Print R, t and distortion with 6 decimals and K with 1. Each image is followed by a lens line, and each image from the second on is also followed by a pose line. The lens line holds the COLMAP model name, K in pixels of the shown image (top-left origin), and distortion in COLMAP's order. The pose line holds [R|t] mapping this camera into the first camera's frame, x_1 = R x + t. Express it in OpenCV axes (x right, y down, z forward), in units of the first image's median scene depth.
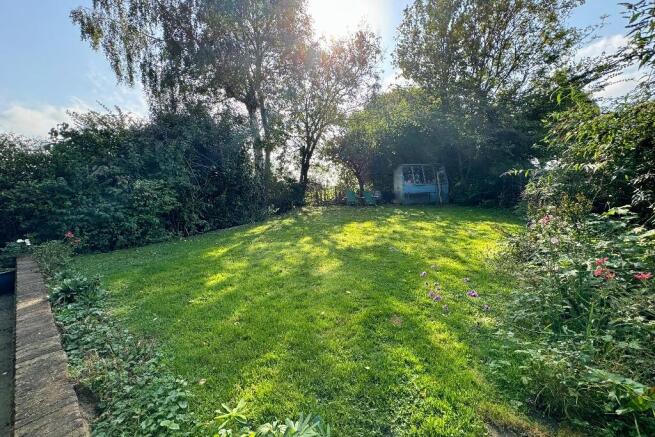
lens RADIAL K [[256.6, 0, 326.2], [0, 256.6, 217.9], [0, 0, 1]] dist [-0.002383, -0.000201]
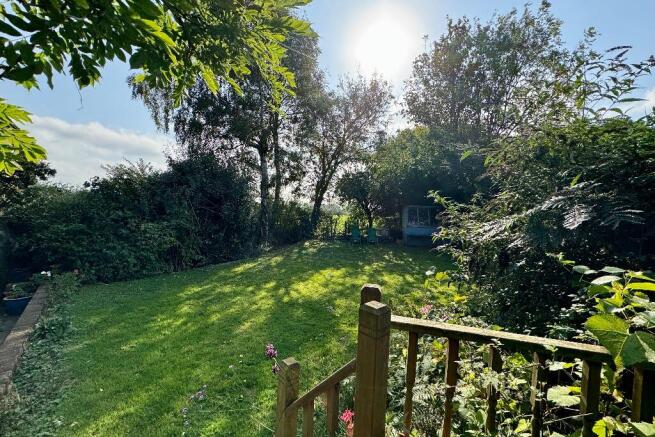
lens RADIAL K [[256.6, 0, 326.8], [0, 256.6, 220.4], [0, 0, 1]] dist [-0.002383, -0.000201]
pose [[0.989775, 0.060987, -0.128946, 0.163646], [-0.070646, 0.994920, -0.071710, -0.077238], [0.123917, 0.080087, 0.989055, -0.057884]]
